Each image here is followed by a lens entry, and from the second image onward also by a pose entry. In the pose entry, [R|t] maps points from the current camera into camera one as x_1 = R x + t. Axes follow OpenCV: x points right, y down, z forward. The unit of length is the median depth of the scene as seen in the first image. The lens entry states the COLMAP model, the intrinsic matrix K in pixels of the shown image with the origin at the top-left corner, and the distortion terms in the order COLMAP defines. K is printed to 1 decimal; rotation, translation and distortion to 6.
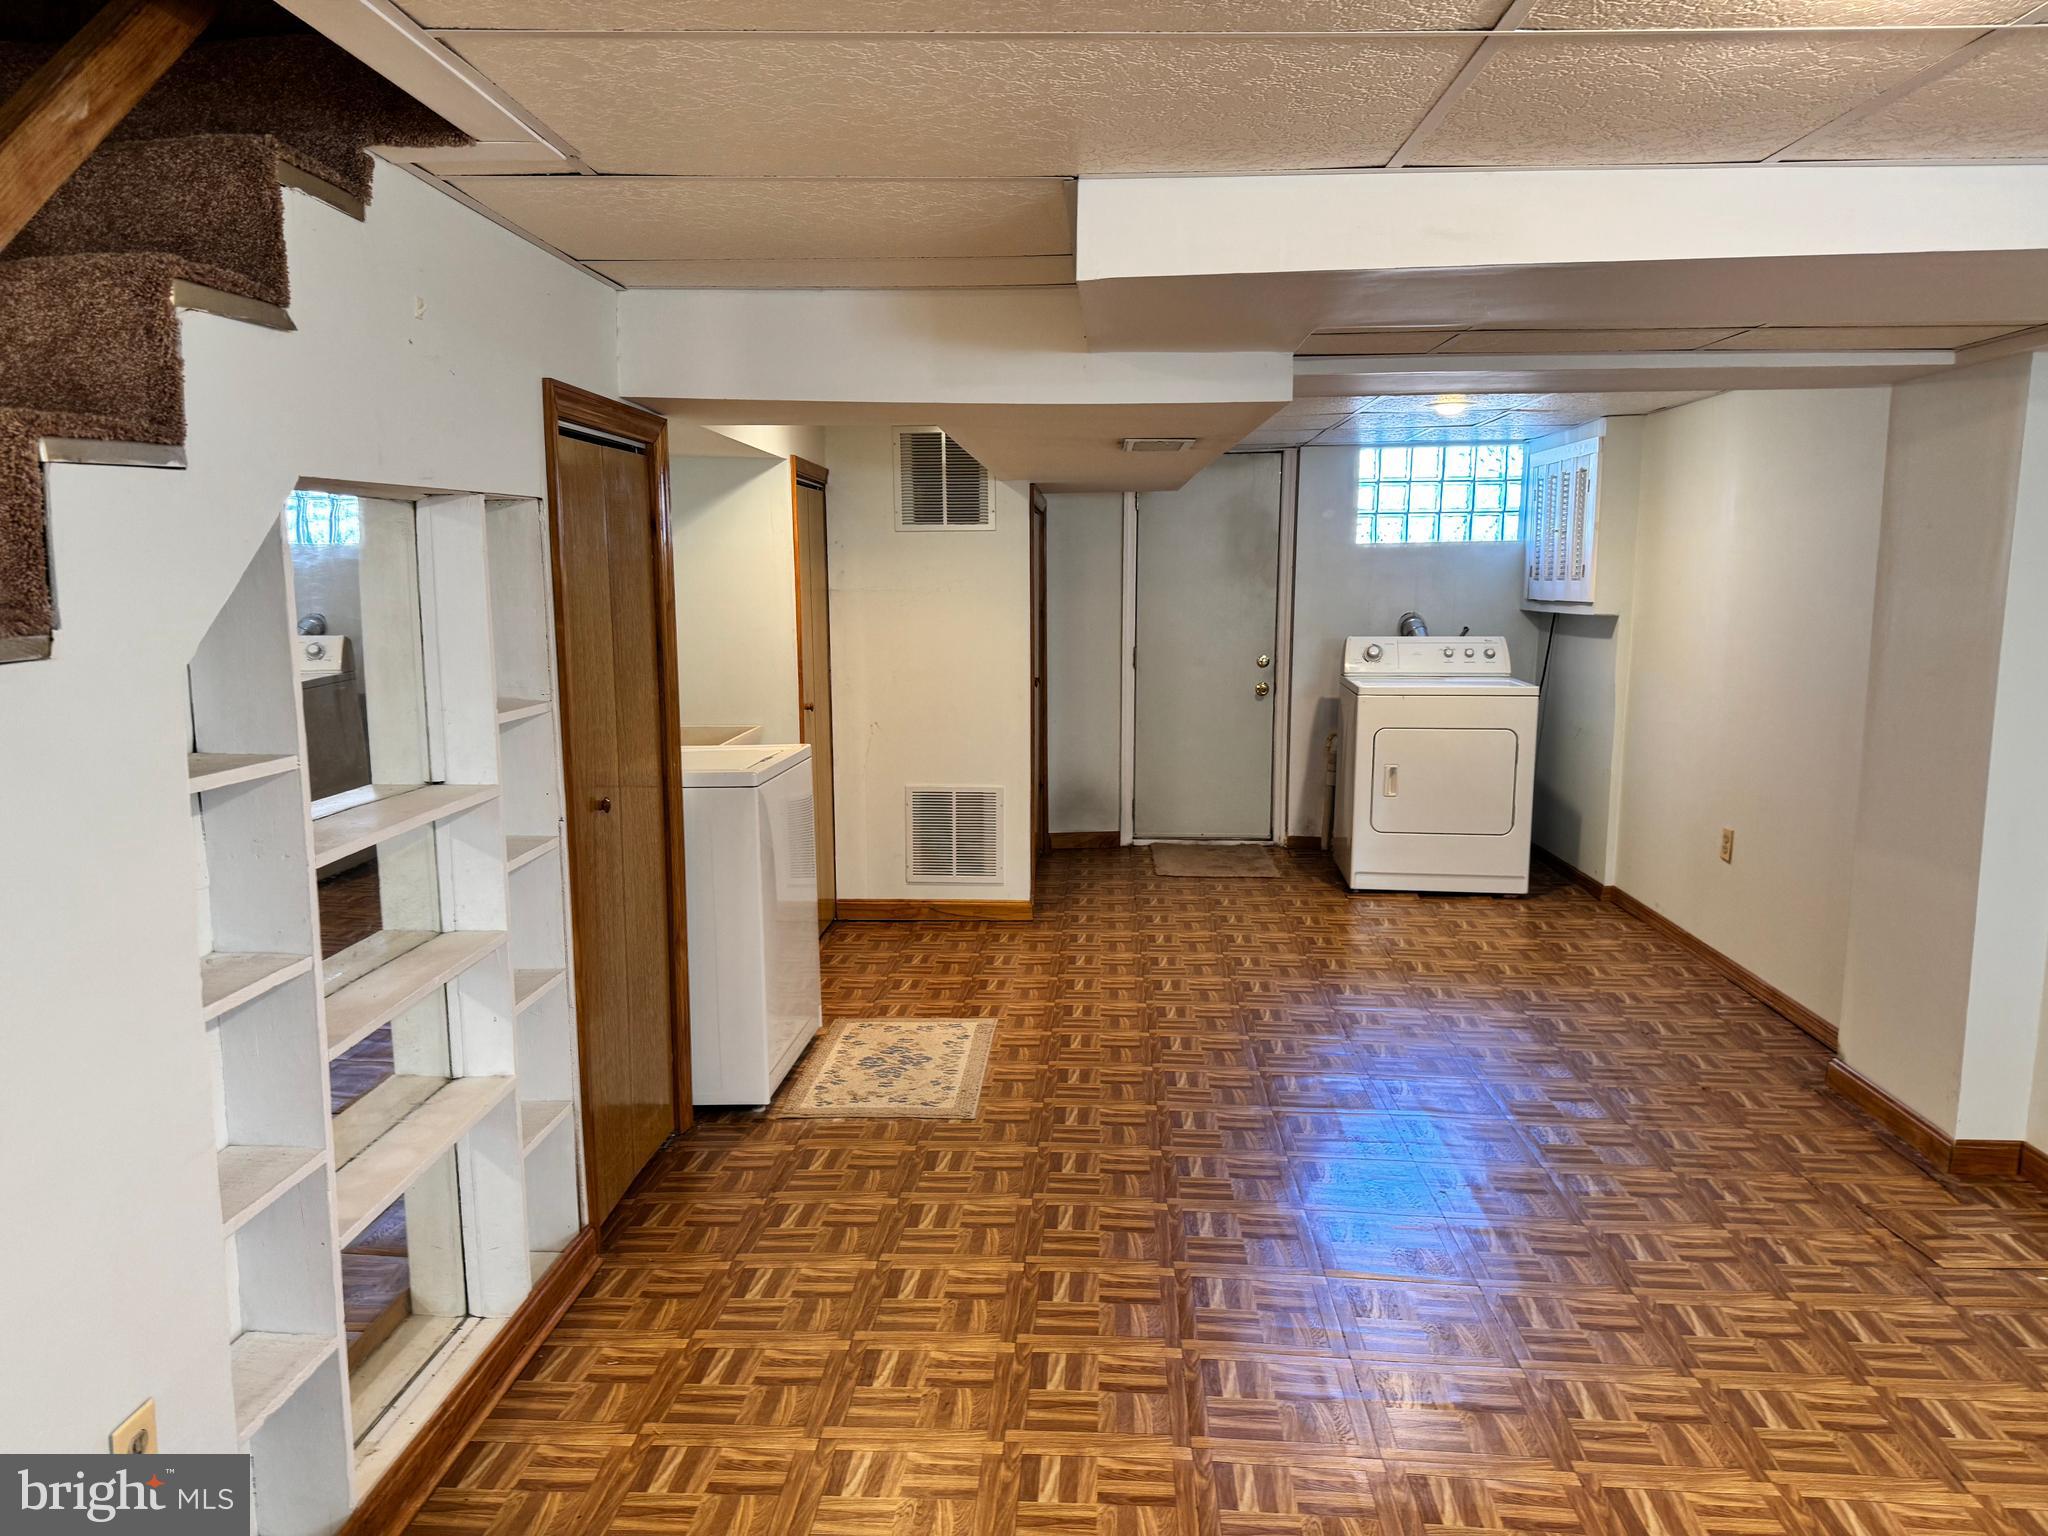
lens RADIAL K [[1421.2, 0, 1024.0], [0, 1421.2, 768.0], [0, 0, 1]] dist [0.113229, -0.196709]
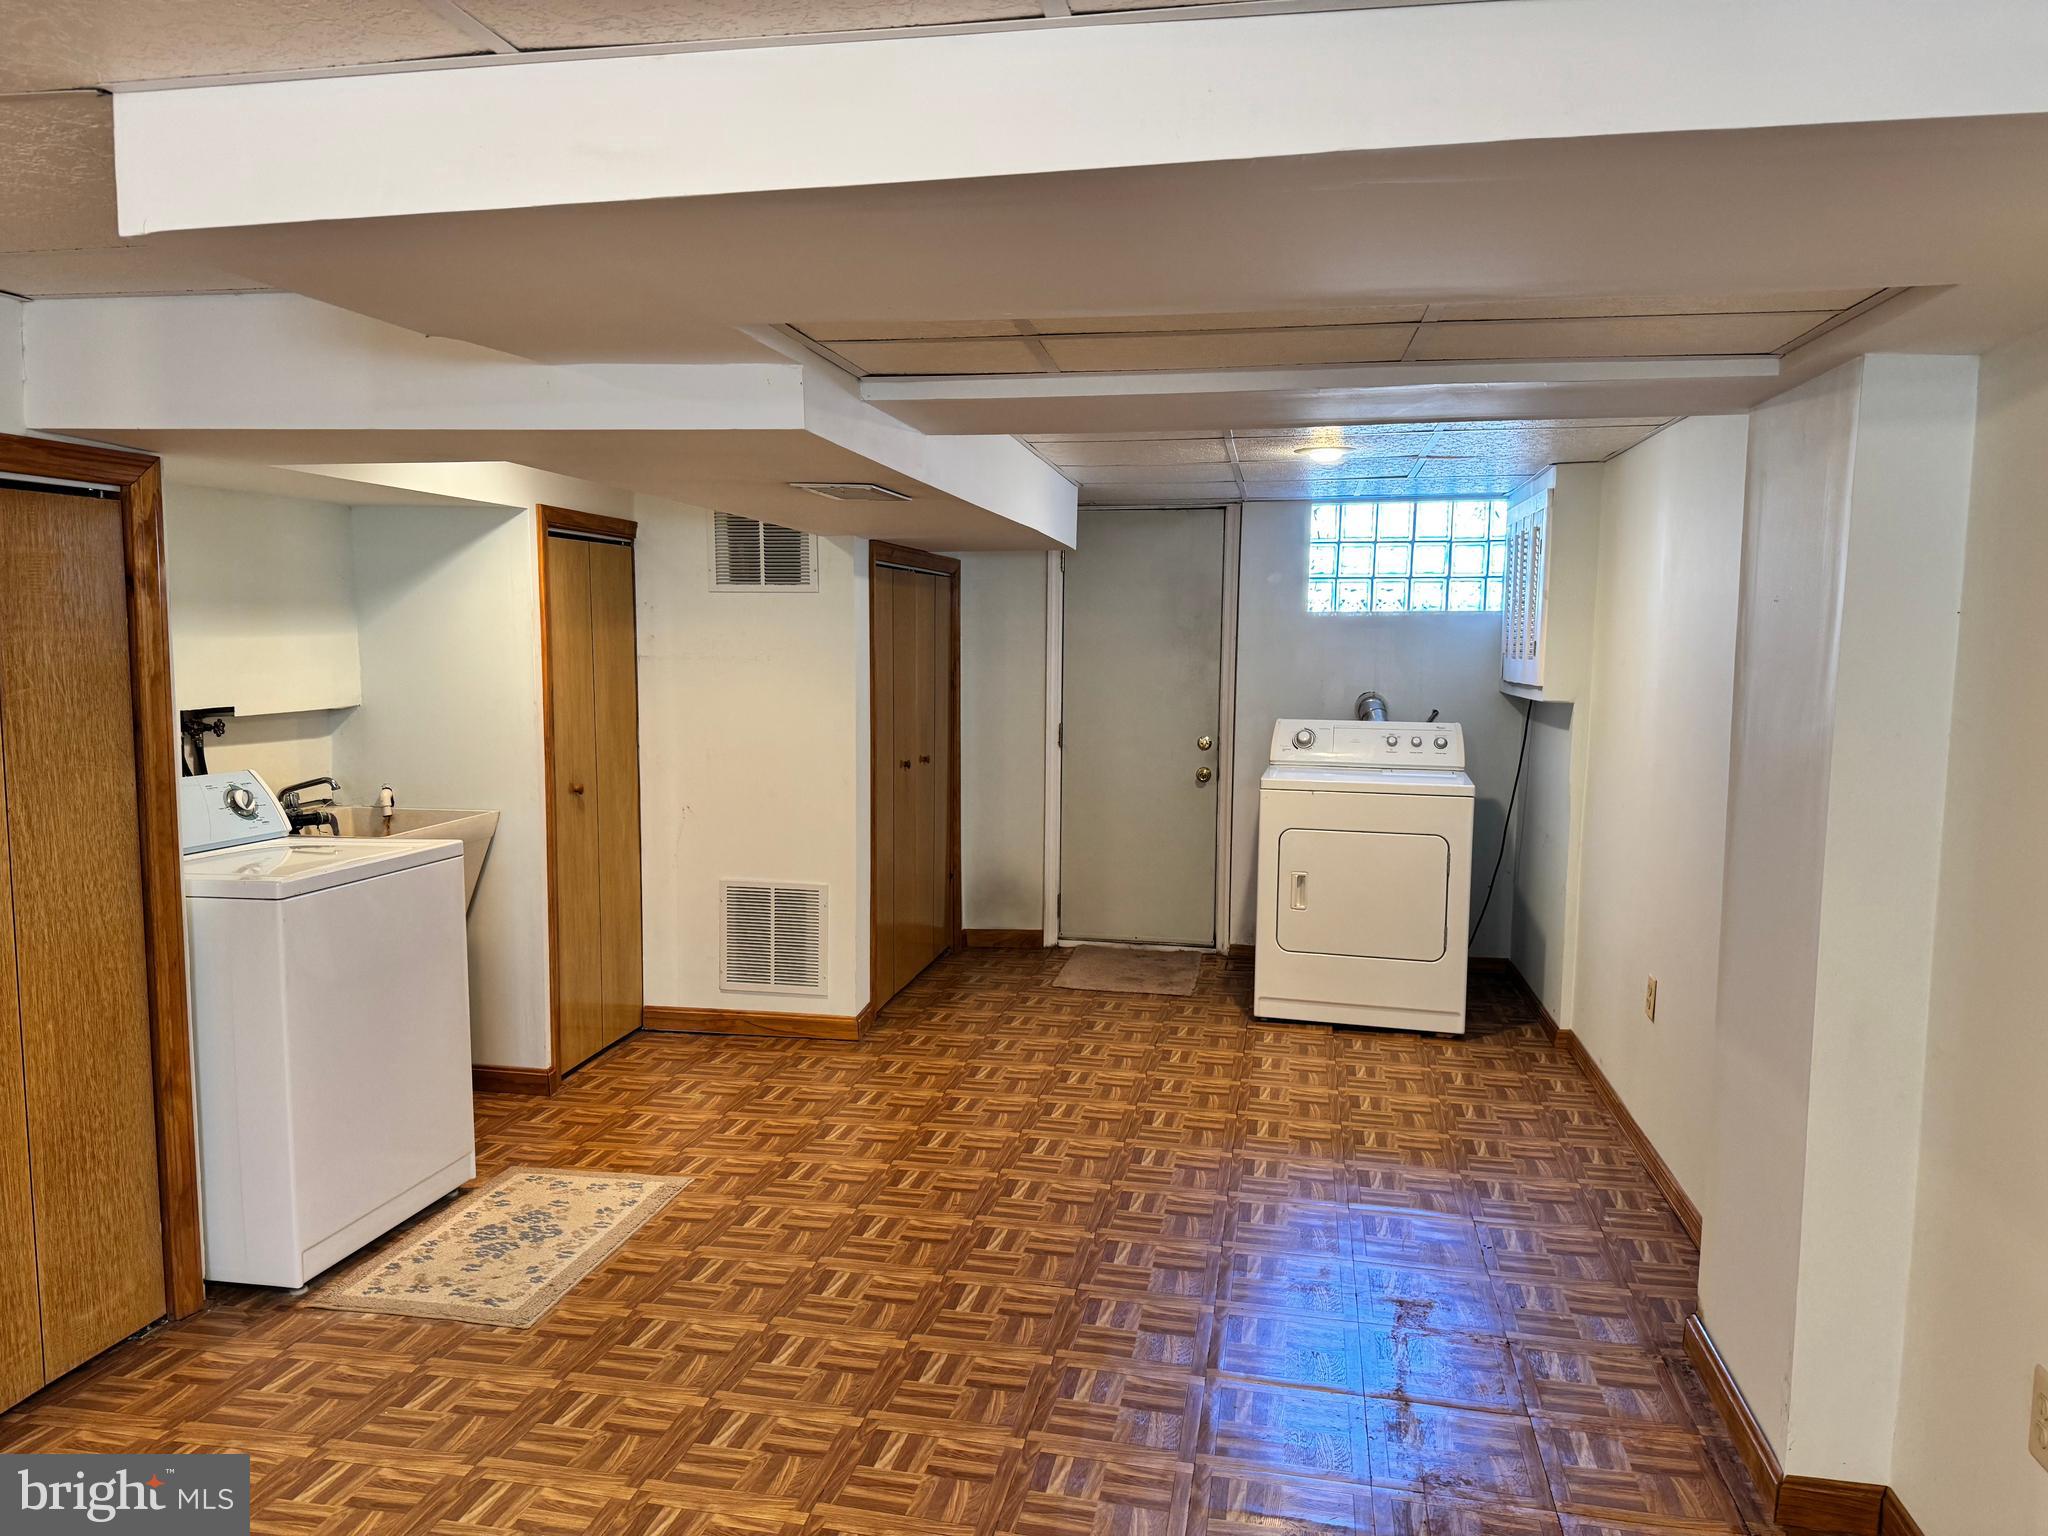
lens RADIAL K [[1421.2, 0, 1024.0], [0, 1421.2, 768.0], [0, 0, 1]] dist [0.113229, -0.196709]
pose [[0.991580, 0.024991, -0.127058, 0.205766], [-0.030276, 0.998748, -0.039833, -0.025831], [0.125904, 0.043344, 0.991095, 0.141711]]
